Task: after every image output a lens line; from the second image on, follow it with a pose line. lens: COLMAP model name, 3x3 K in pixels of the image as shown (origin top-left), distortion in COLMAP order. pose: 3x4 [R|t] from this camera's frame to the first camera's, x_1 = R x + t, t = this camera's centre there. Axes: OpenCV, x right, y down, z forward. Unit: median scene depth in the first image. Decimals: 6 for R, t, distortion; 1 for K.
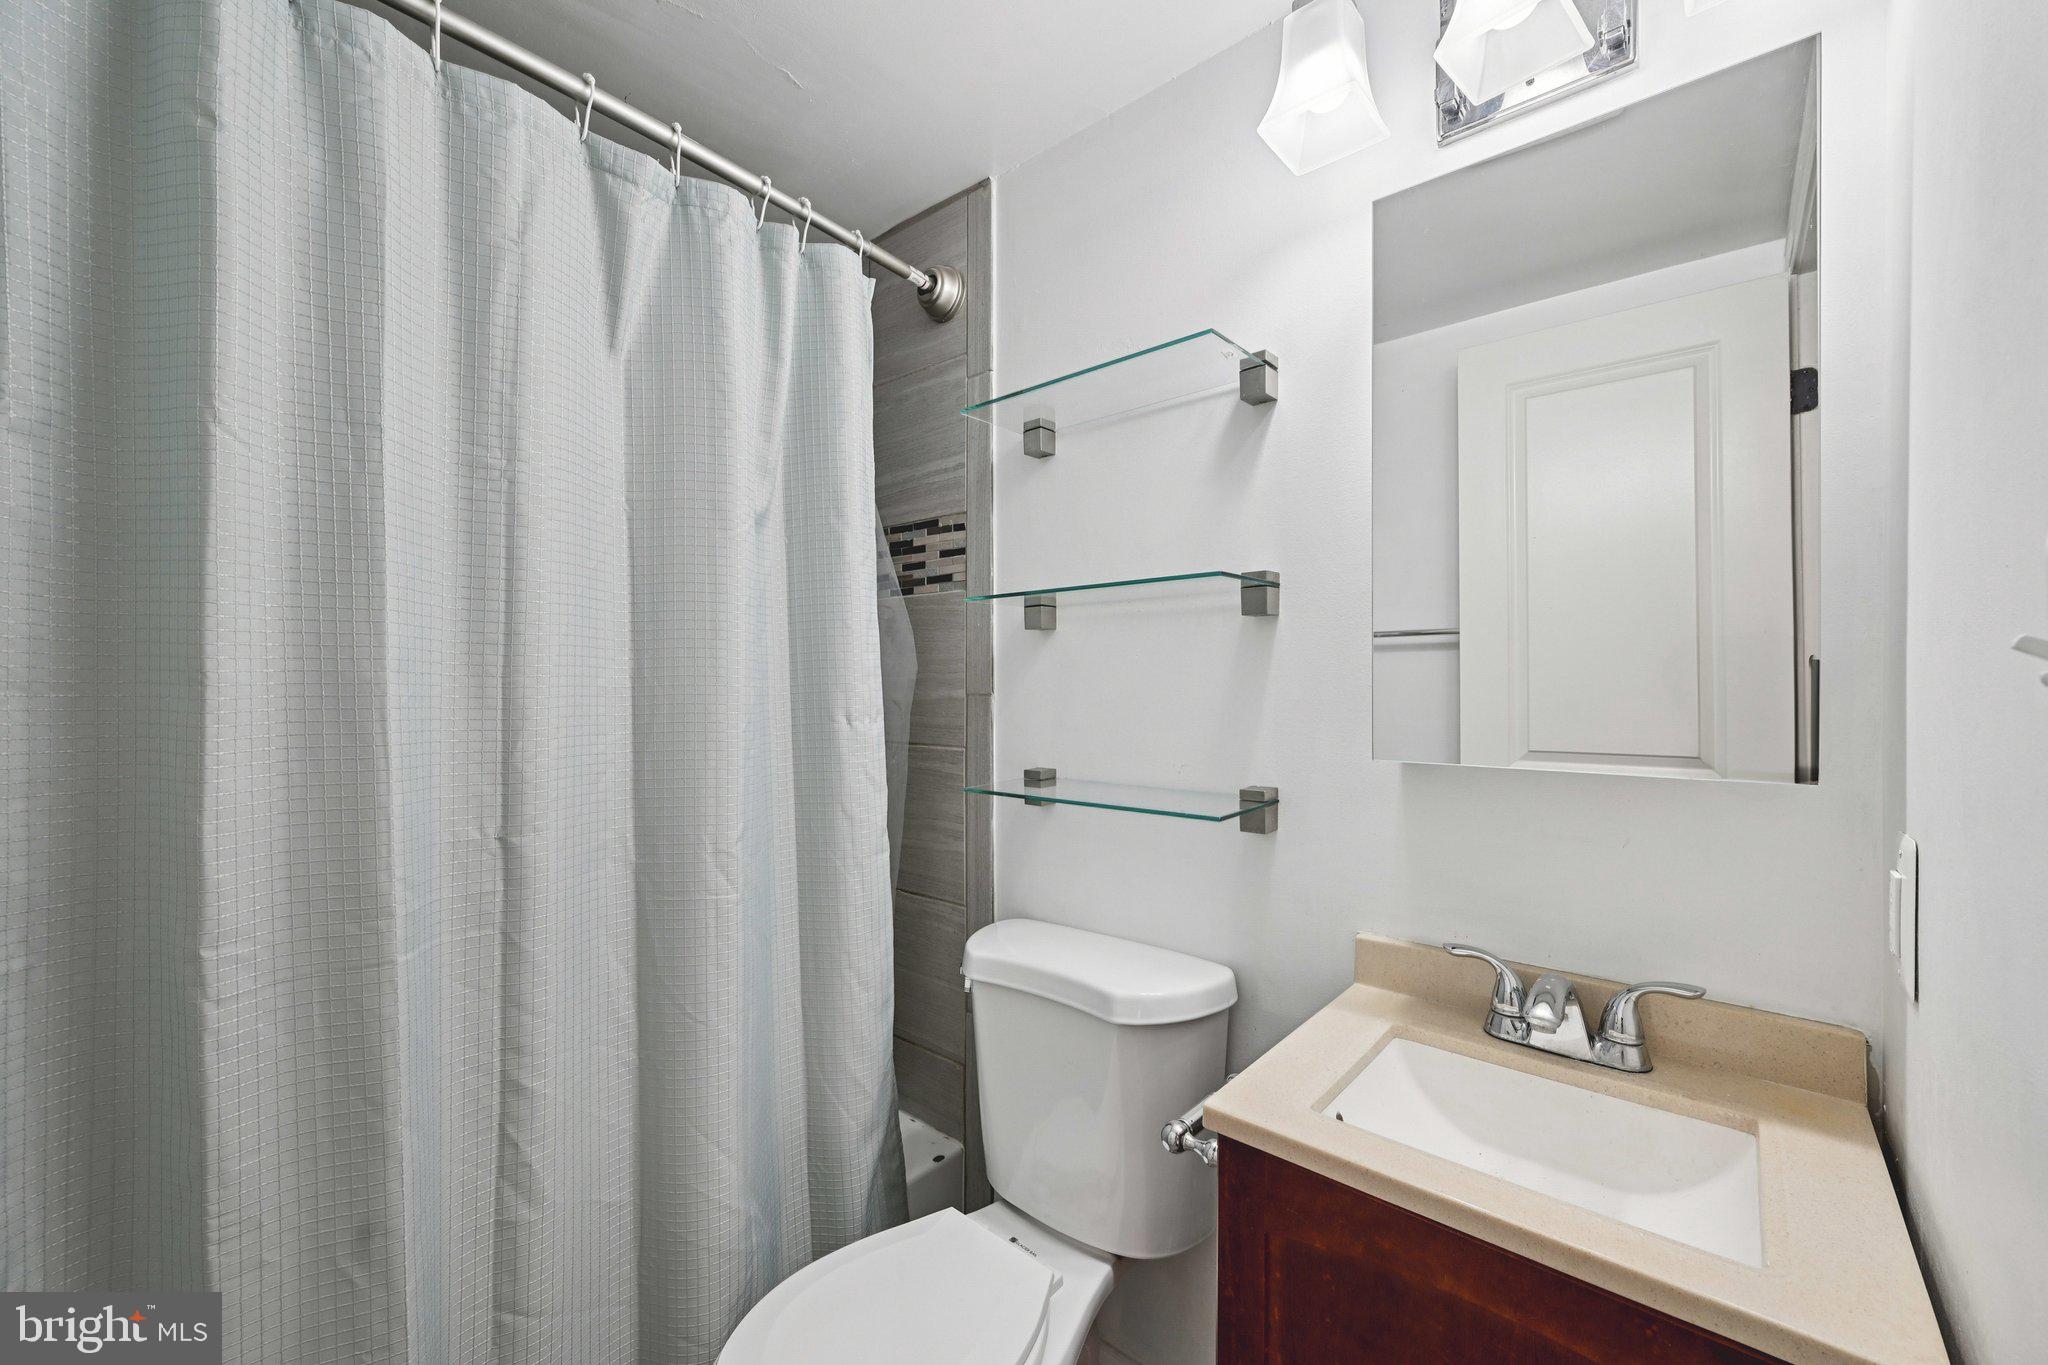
lens RADIAL K [[807.1, 0, 1033.8], [0, 807.1, 695.5], [0, 0, 1]] dist [-0.001549, -0.000099]
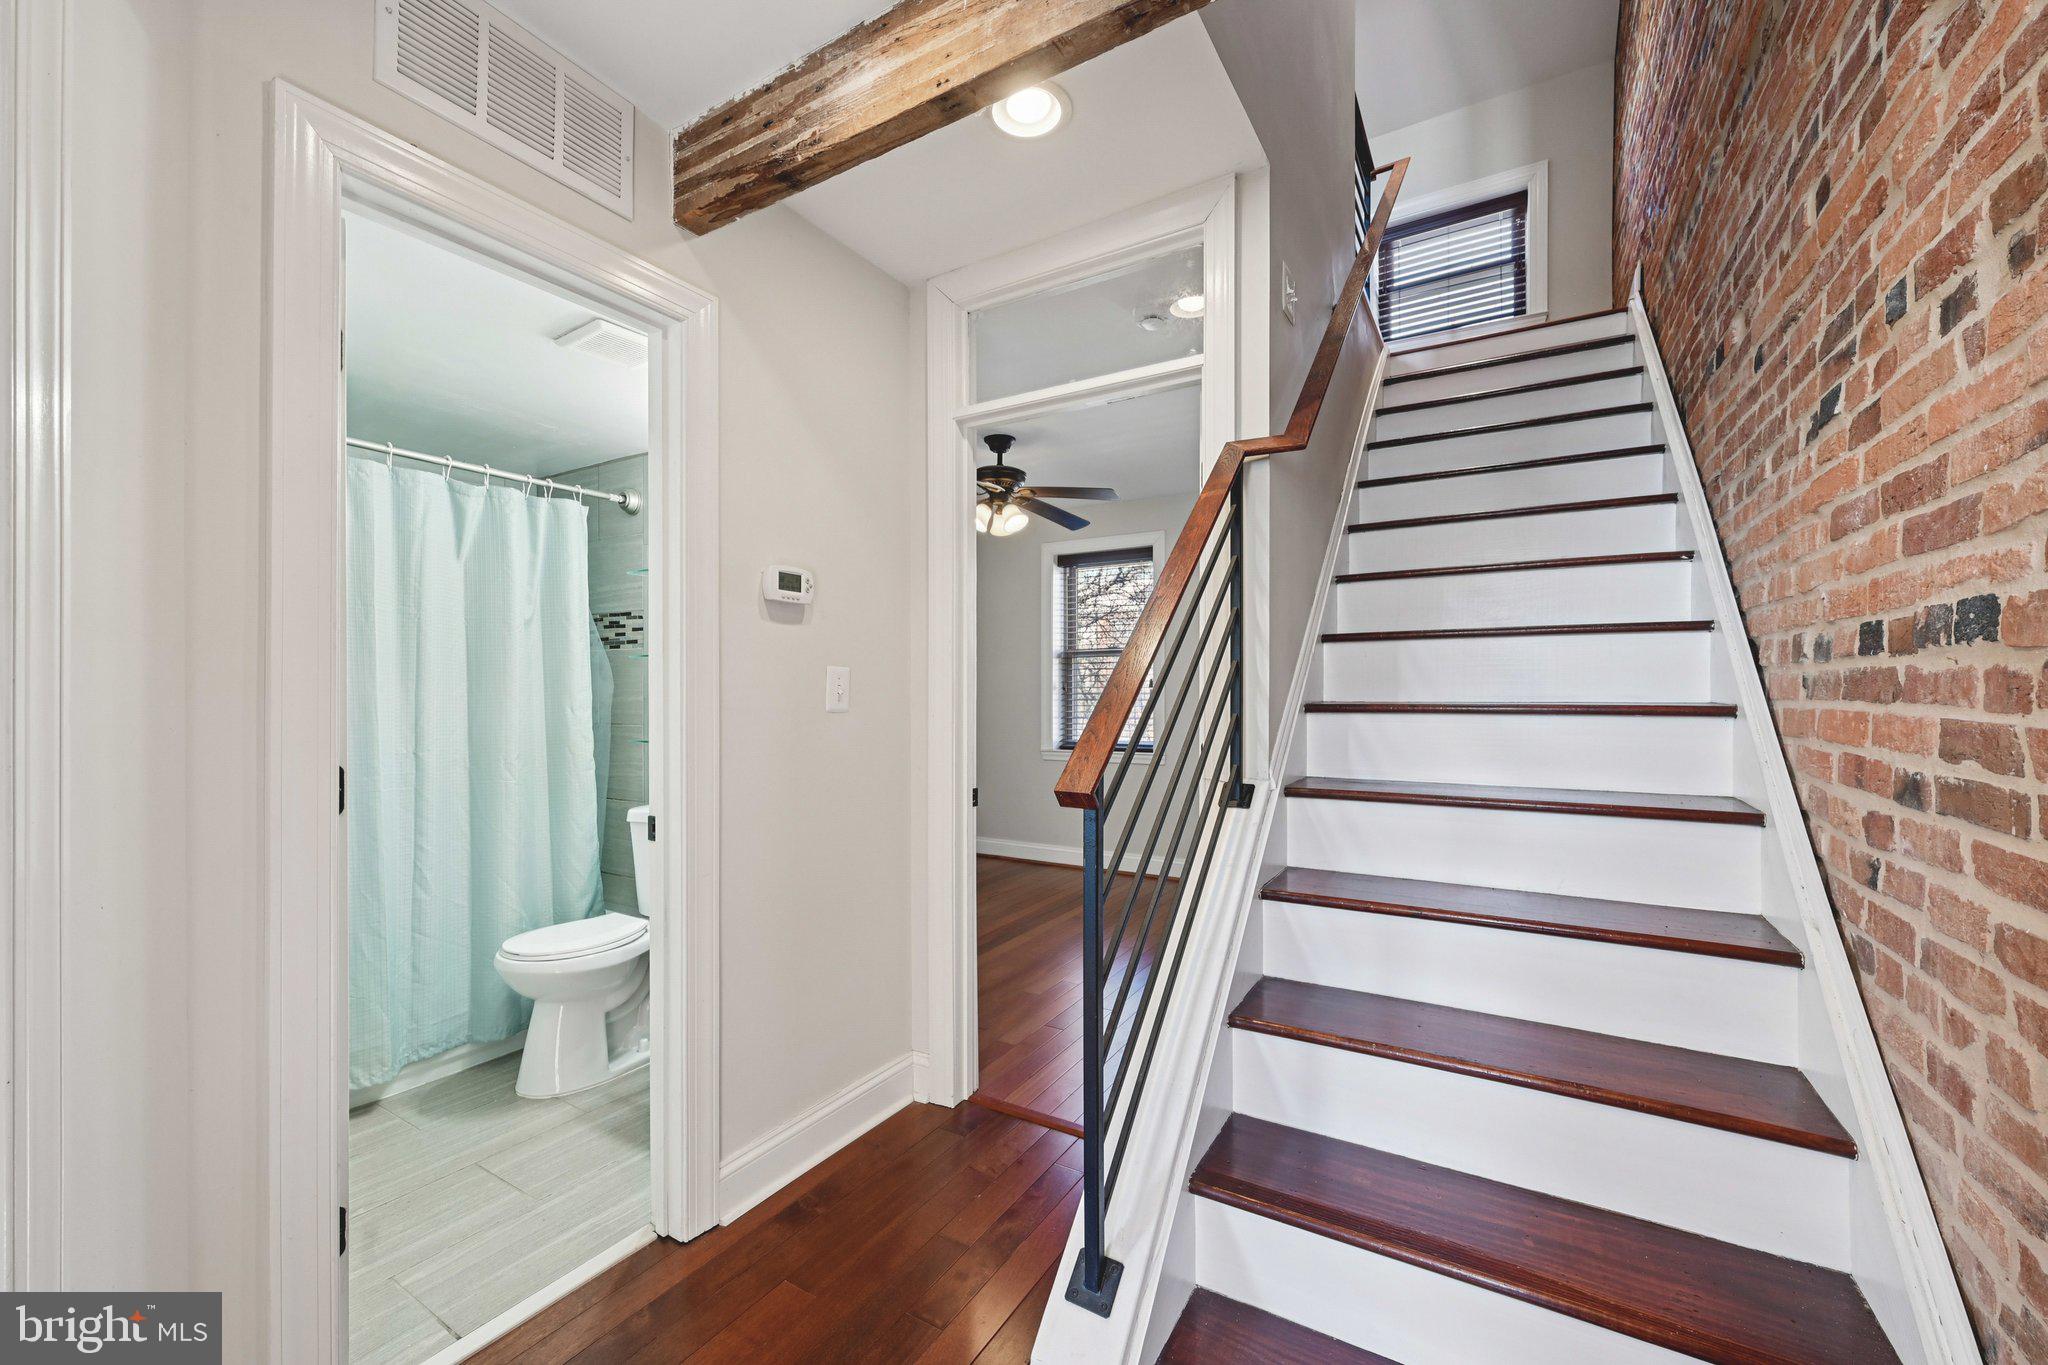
lens RADIAL K [[807.1, 0, 1033.8], [0, 807.1, 695.5], [0, 0, 1]] dist [-0.001549, -0.000099]
pose [[0.984181, -0.007153, 0.177022, 0.708670], [0.009264, 0.999895, -0.011100, 0.029079], [-0.176924, 0.012565, 0.984144, -1.595951]]
